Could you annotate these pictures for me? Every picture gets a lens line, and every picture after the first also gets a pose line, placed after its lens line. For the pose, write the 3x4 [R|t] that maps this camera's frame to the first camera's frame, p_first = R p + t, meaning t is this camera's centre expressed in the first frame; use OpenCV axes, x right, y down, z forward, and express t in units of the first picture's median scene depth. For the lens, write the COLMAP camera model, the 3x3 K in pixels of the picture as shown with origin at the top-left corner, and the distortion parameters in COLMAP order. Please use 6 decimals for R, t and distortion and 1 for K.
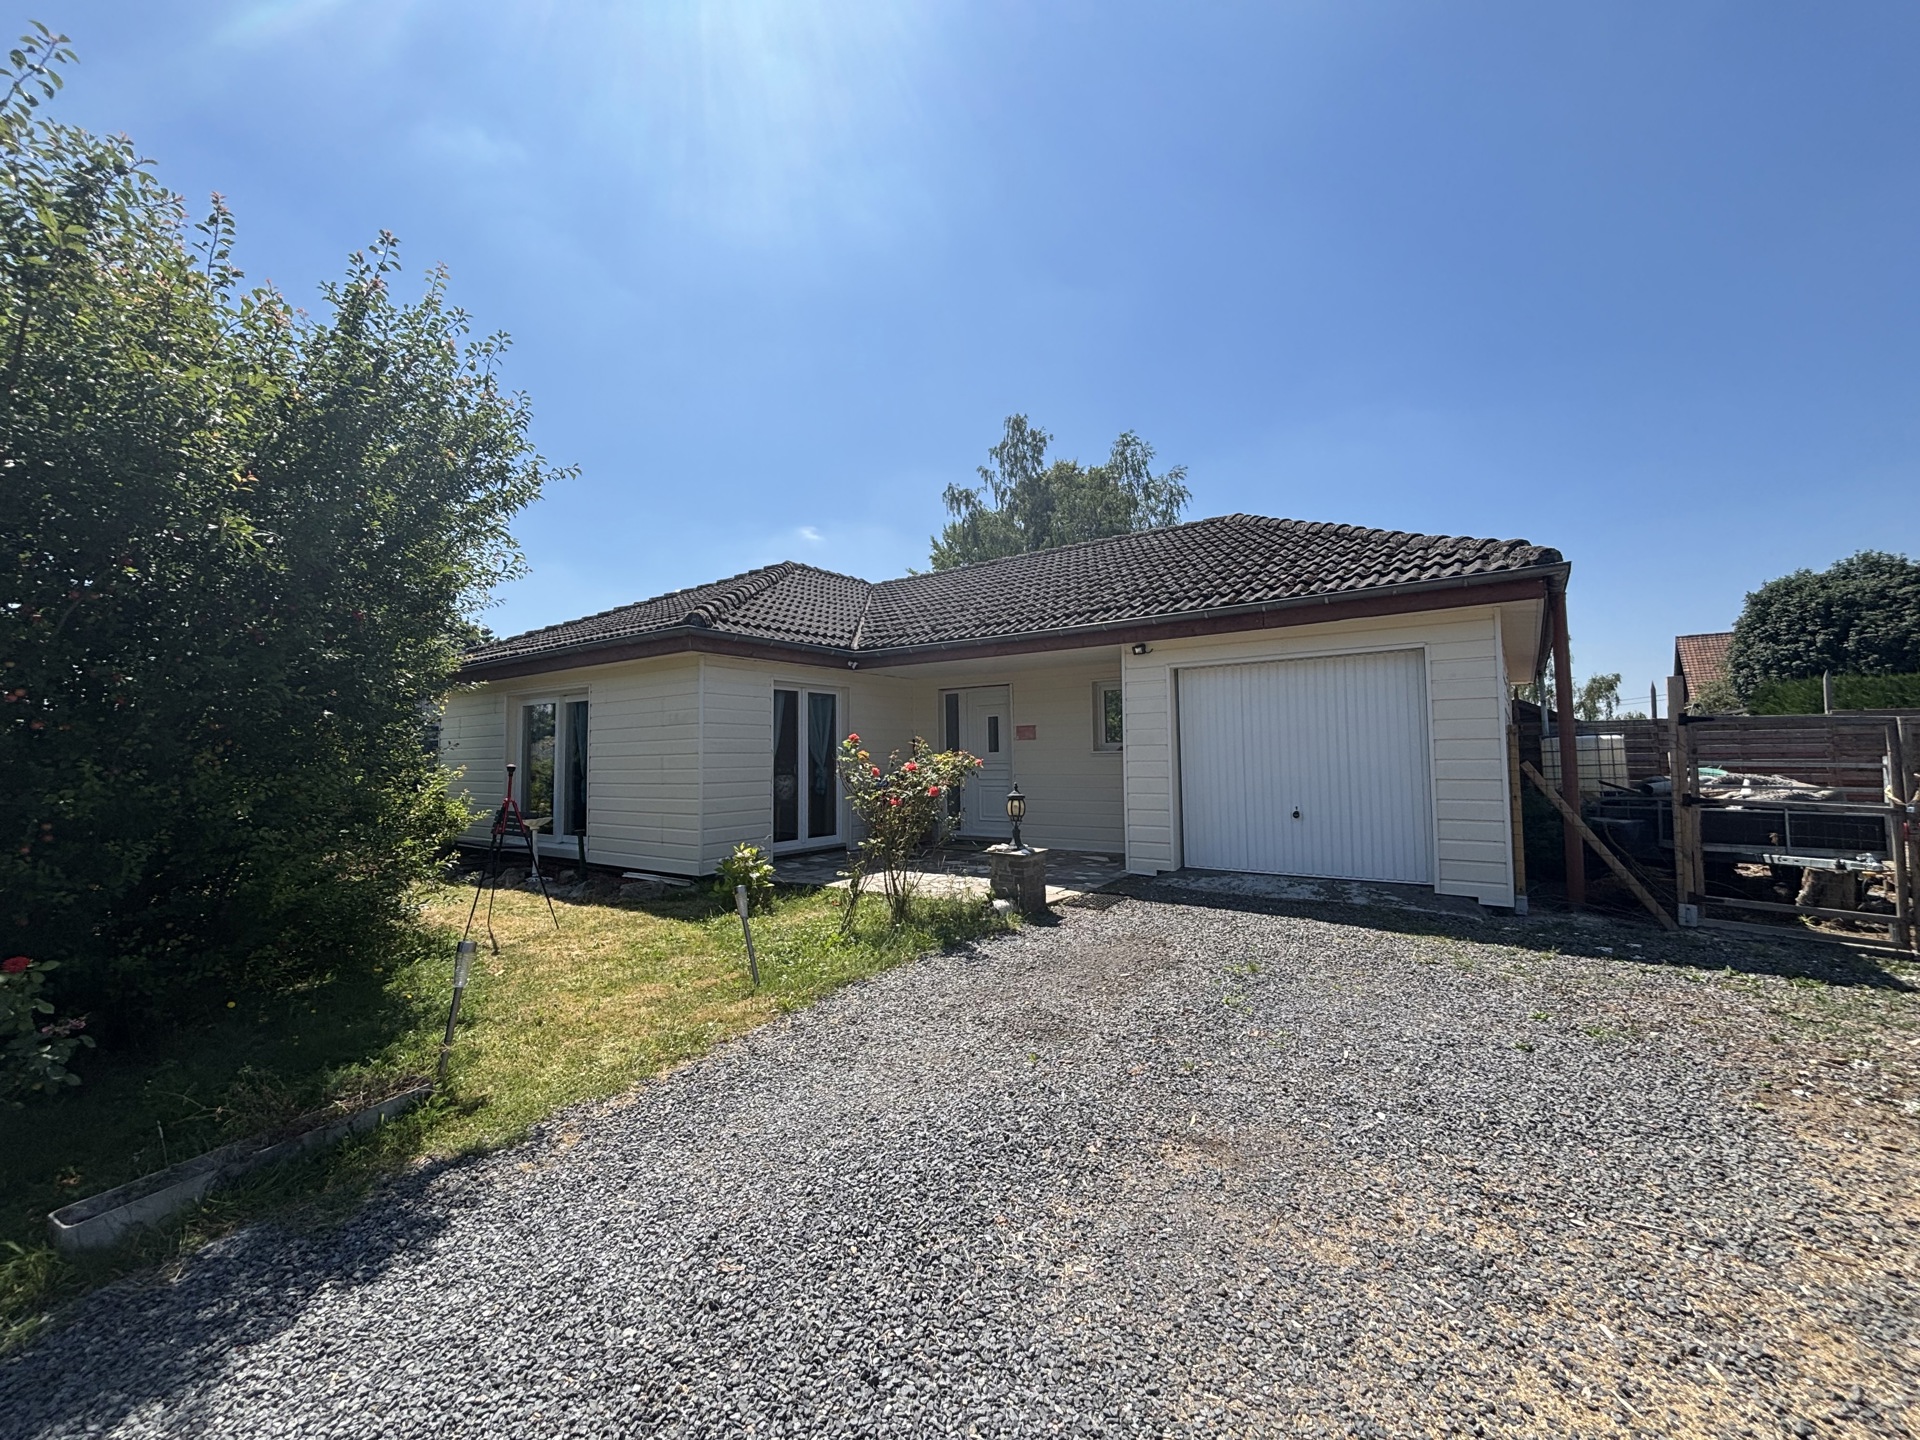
lens RADIAL K [[766.6, 0, 954.4], [0, 766.6, 720.1], [0, 0, 1]] dist [0.001960, -0.000029]
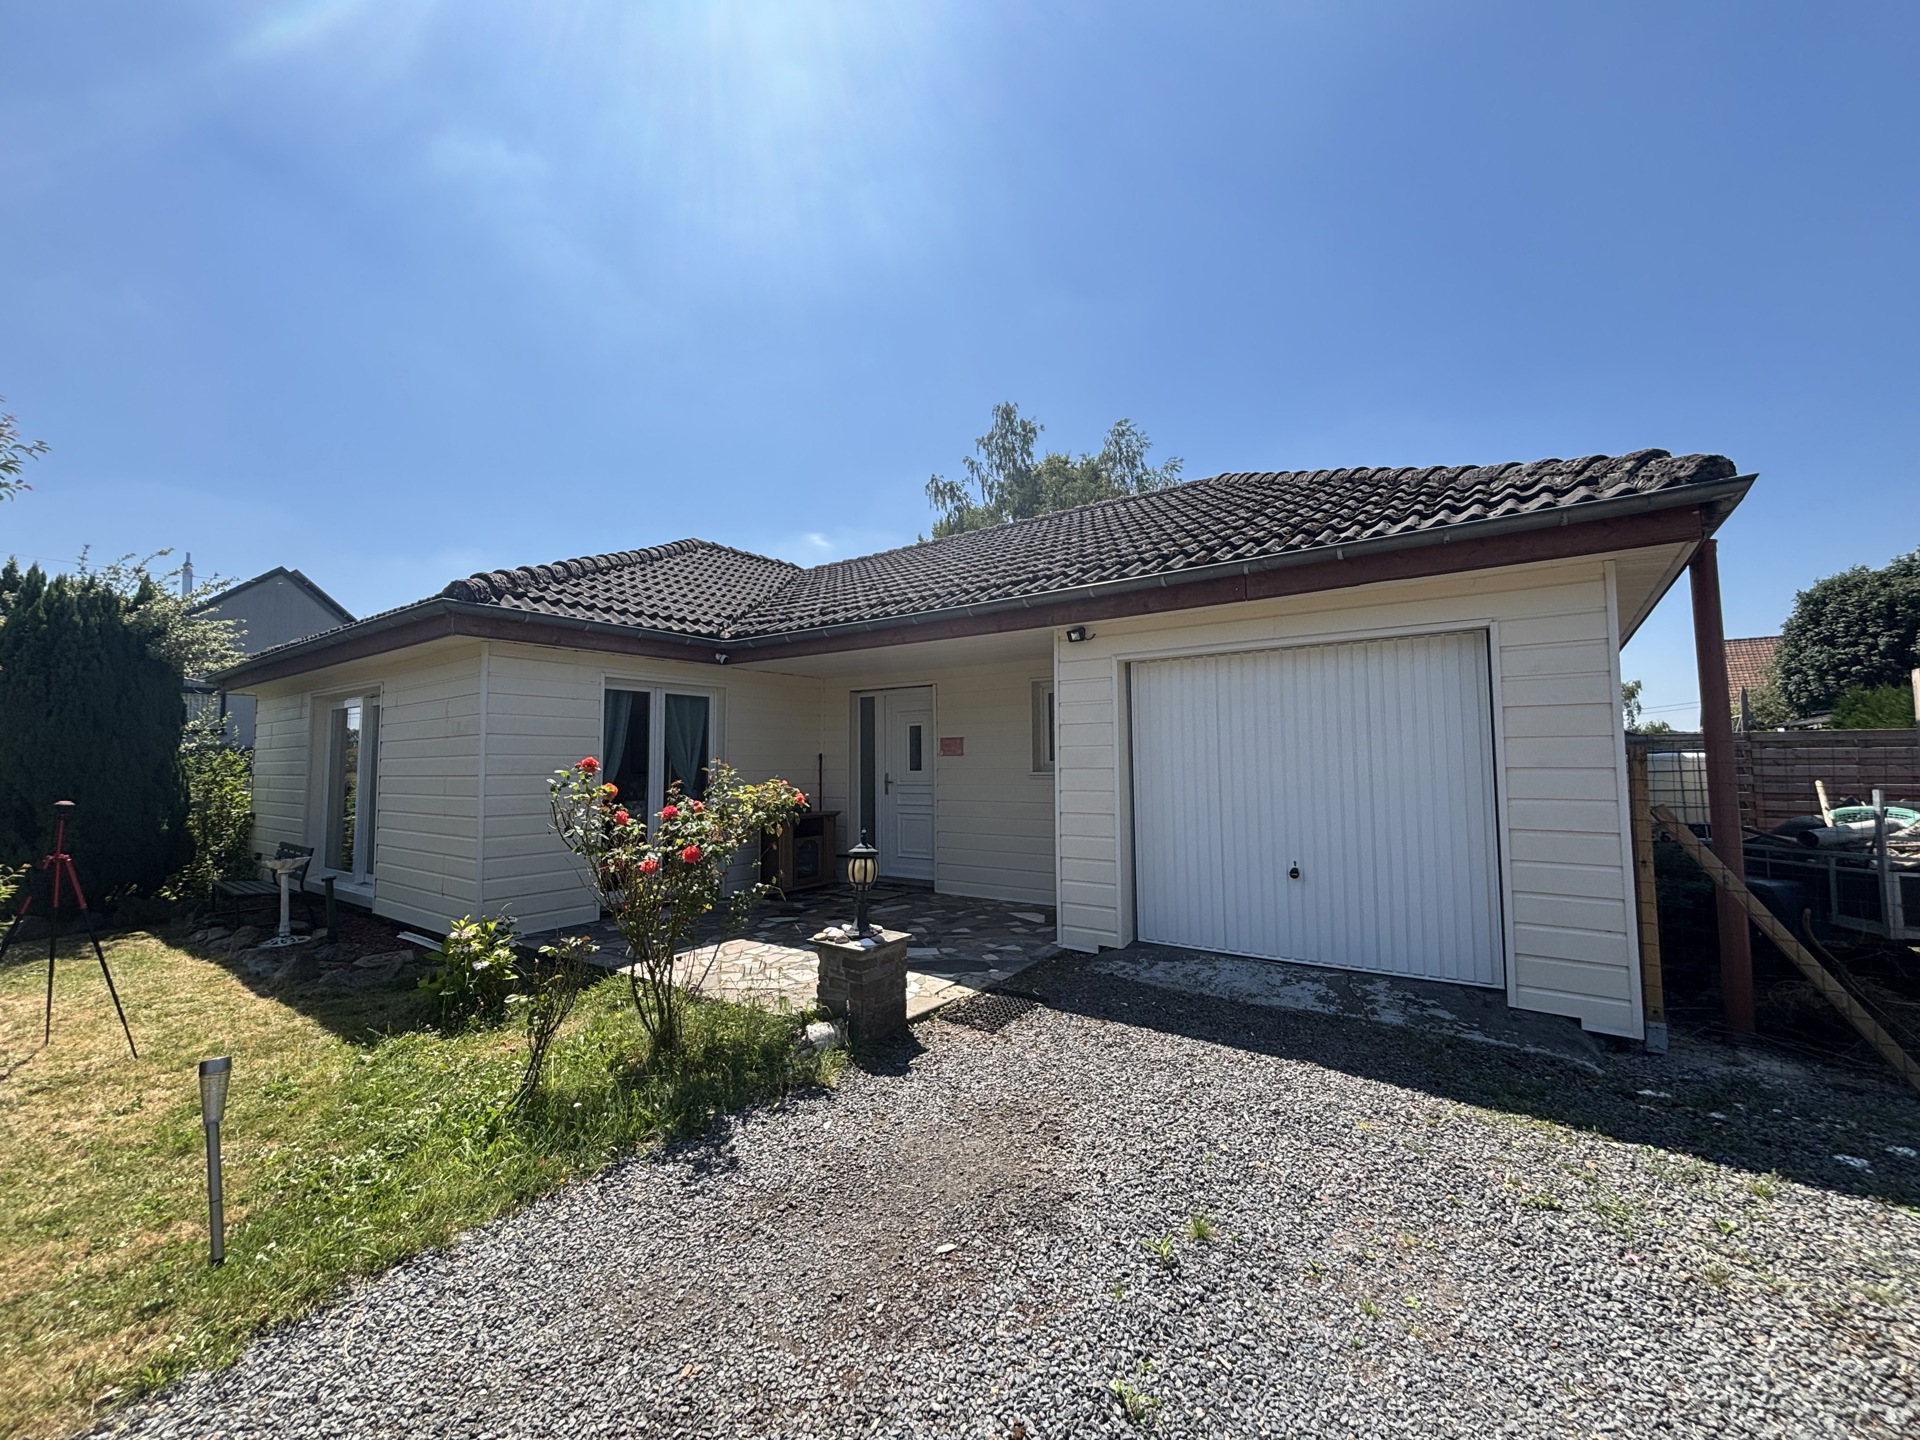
lens RADIAL K [[762.1, 0, 960.0], [0, 762.1, 720.0], [0, 0, 1]] dist [0.002014, 0.000556]
pose [[0.999985, 0.004552, -0.003077, 0.109883], [-0.004574, 0.999963, -0.007257, -0.005586], [0.003044, 0.007271, 0.999969, 0.234841]]
